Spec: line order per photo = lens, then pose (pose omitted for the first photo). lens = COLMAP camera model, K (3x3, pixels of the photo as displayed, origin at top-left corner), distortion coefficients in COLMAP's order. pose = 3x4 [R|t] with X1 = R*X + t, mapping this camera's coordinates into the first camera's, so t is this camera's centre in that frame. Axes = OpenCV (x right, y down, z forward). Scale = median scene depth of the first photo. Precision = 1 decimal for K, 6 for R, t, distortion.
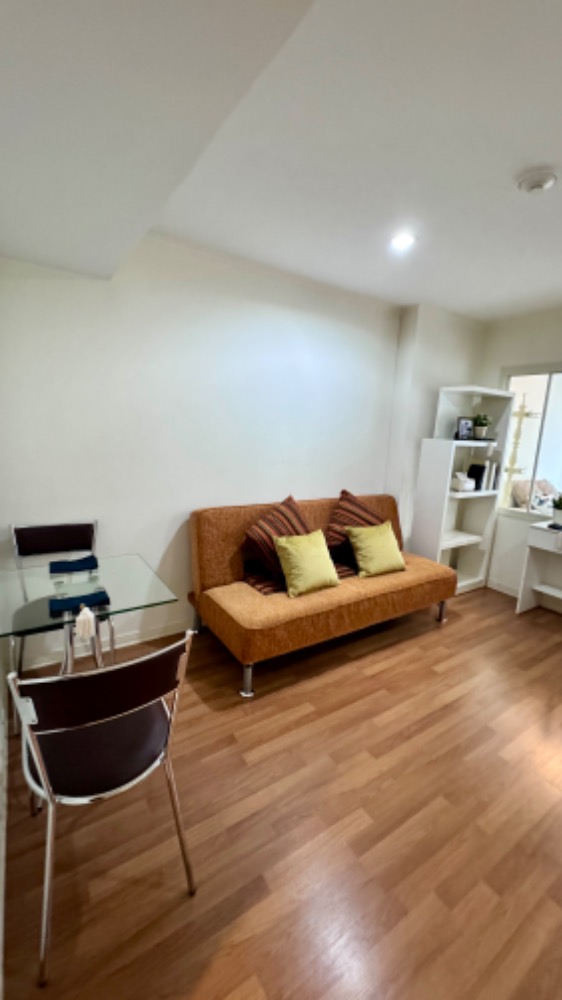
lens RADIAL K [[402.7, 0, 278.5], [0, 402.7, 498.6], [0, 0, 1]] dist [-0.003539, -0.001331]
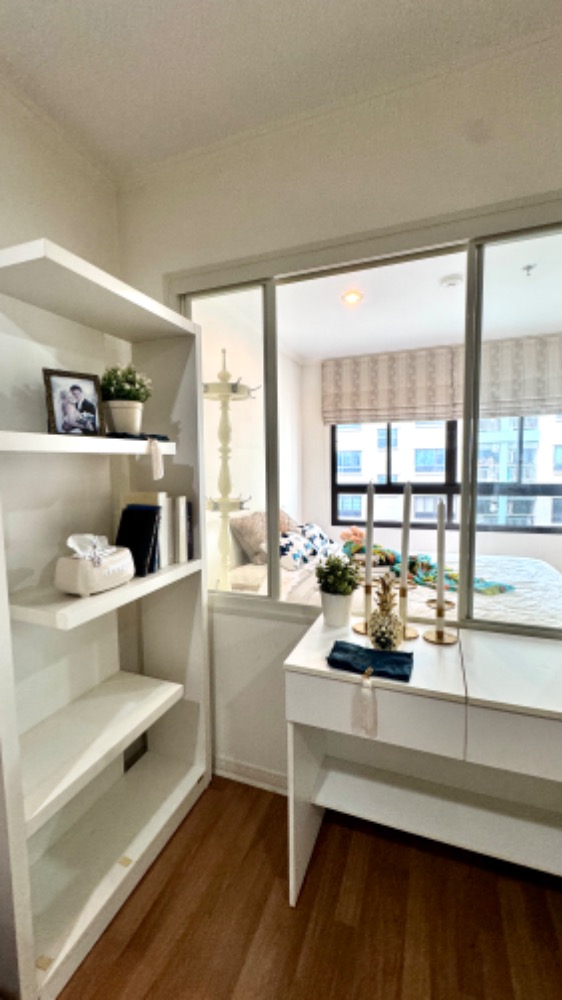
lens RADIAL K [[402.7, 0, 286.3], [0, 402.7, 507.4], [0, 0, 1]] dist [-0.003539, -0.001331]
pose [[0.800673, -0.126837, 0.585522, 0.452939], [0.162170, 0.986730, -0.008012, -0.066643], [-0.576736, 0.101369, 0.810617, 0.722463]]
